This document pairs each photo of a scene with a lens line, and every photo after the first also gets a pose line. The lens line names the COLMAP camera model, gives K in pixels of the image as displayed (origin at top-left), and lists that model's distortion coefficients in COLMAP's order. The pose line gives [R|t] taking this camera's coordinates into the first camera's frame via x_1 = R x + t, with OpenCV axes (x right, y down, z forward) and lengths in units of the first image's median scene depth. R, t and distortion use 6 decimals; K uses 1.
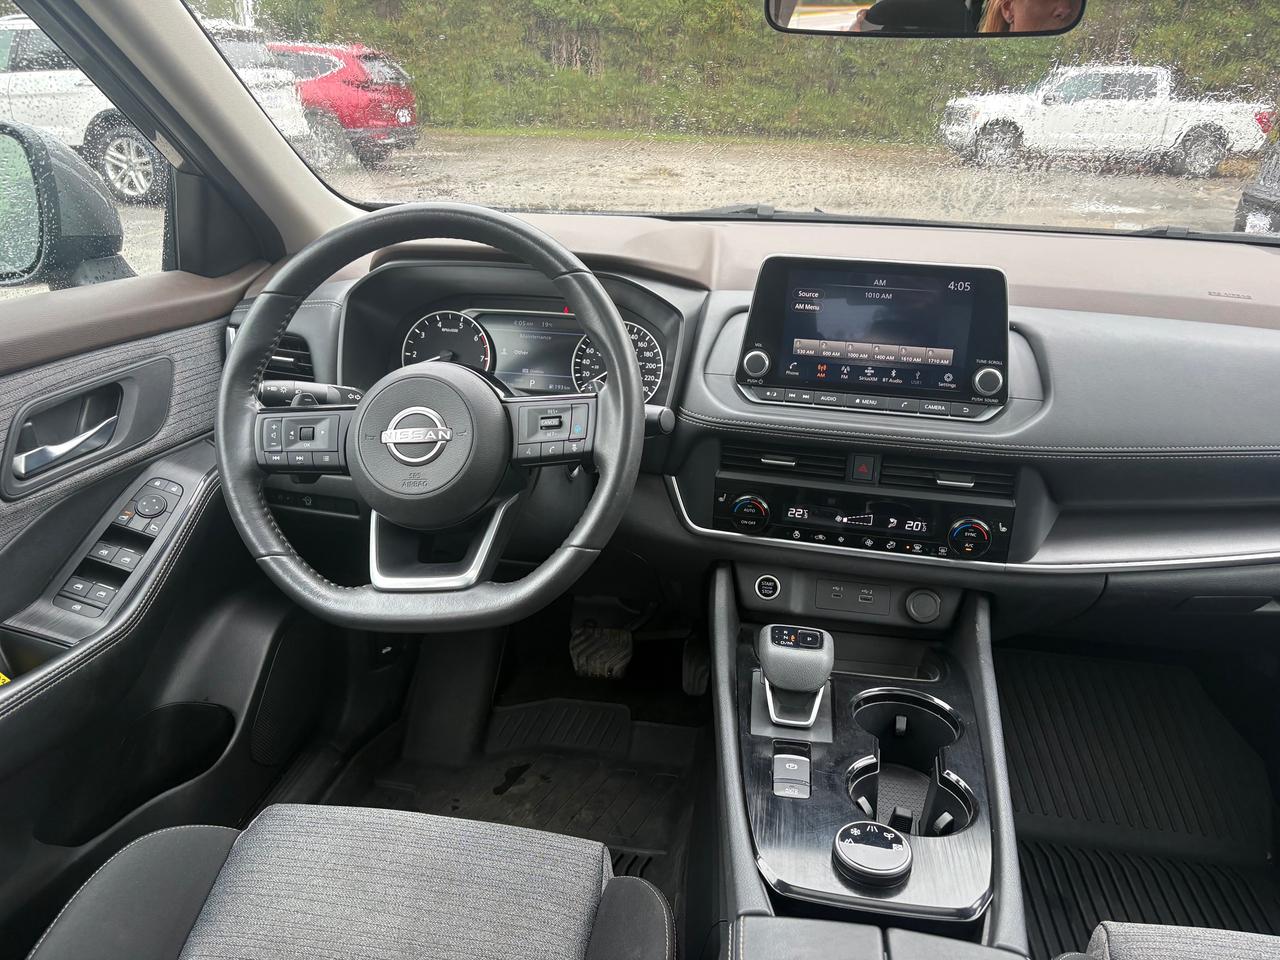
lens RADIAL K [[968.5, 0, 633.3], [0, 968.5, 478.0], [0, 0, 1]] dist [0.037499, -0.060836]
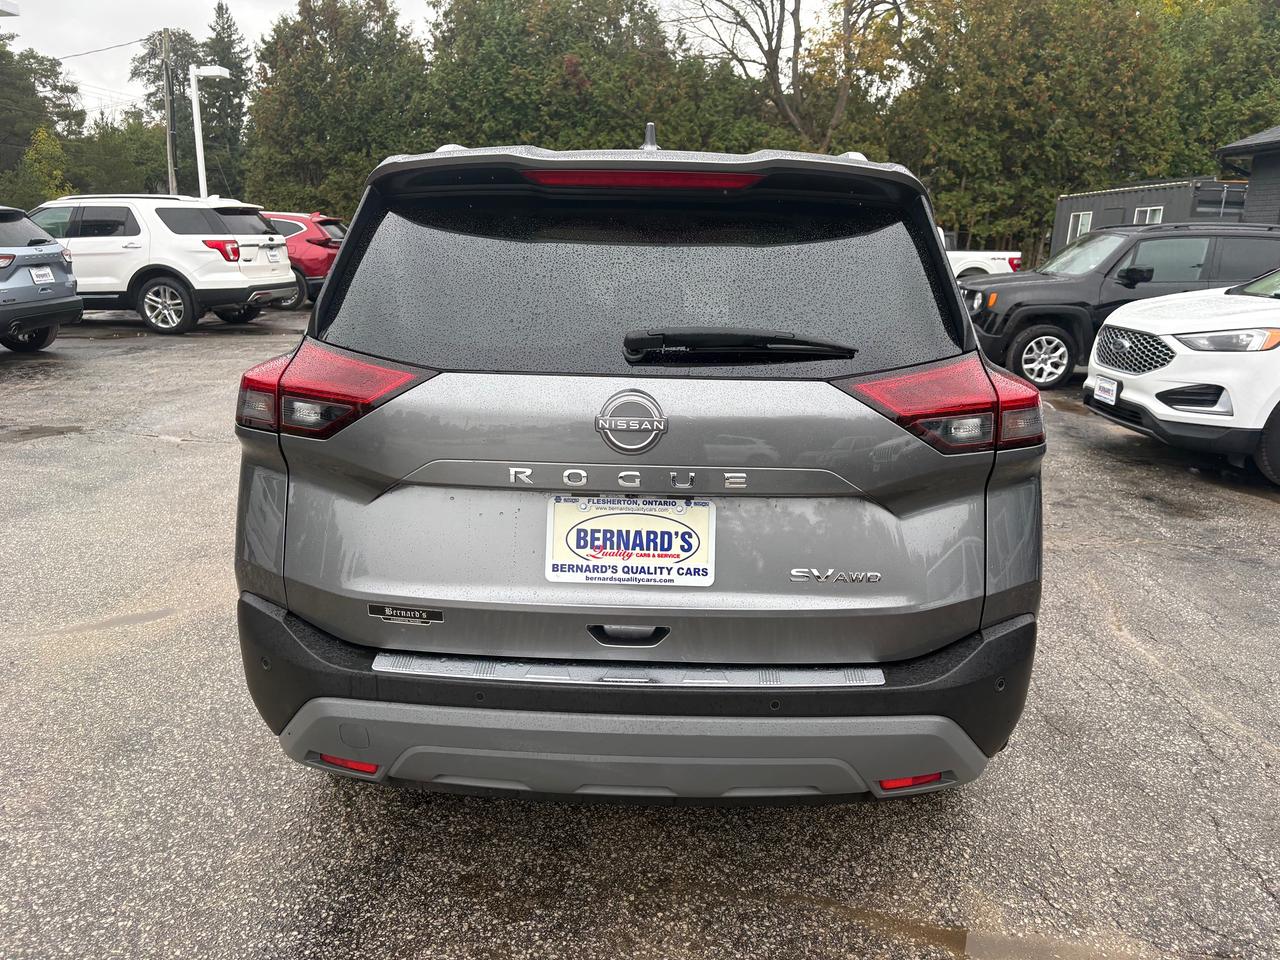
lens RADIAL K [[958.7, 0, 646.5], [0, 958.7, 485.8], [0, 0, 1]] dist [0.058547, -0.072930]
pose [[0.991104, -0.037166, 0.127792, -1.181682], [0.053143, 0.990860, -0.123984, 2.923461], [-0.122016, 0.129672, 0.984021, -8.398164]]
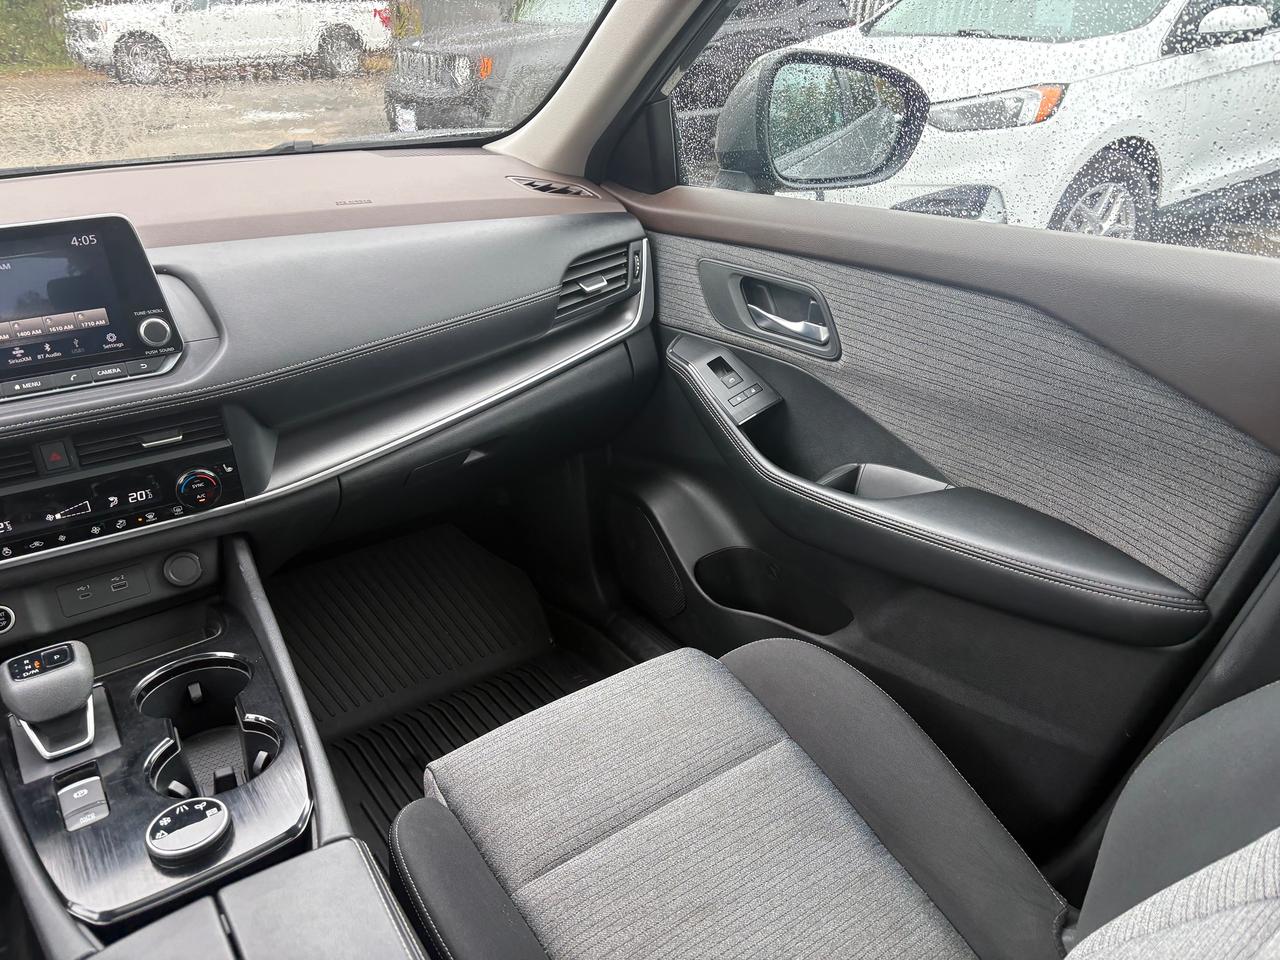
lens RADIAL K [[958.7, 0, 646.5], [0, 958.7, 485.8], [0, 0, 1]] dist [0.058547, -0.072930]
pose [[0.706828, -0.342461, 0.618962, 0.057844], [0.285916, 0.938651, 0.192836, -0.001148], [-0.647028, 0.040670, 0.761380, -0.046398]]
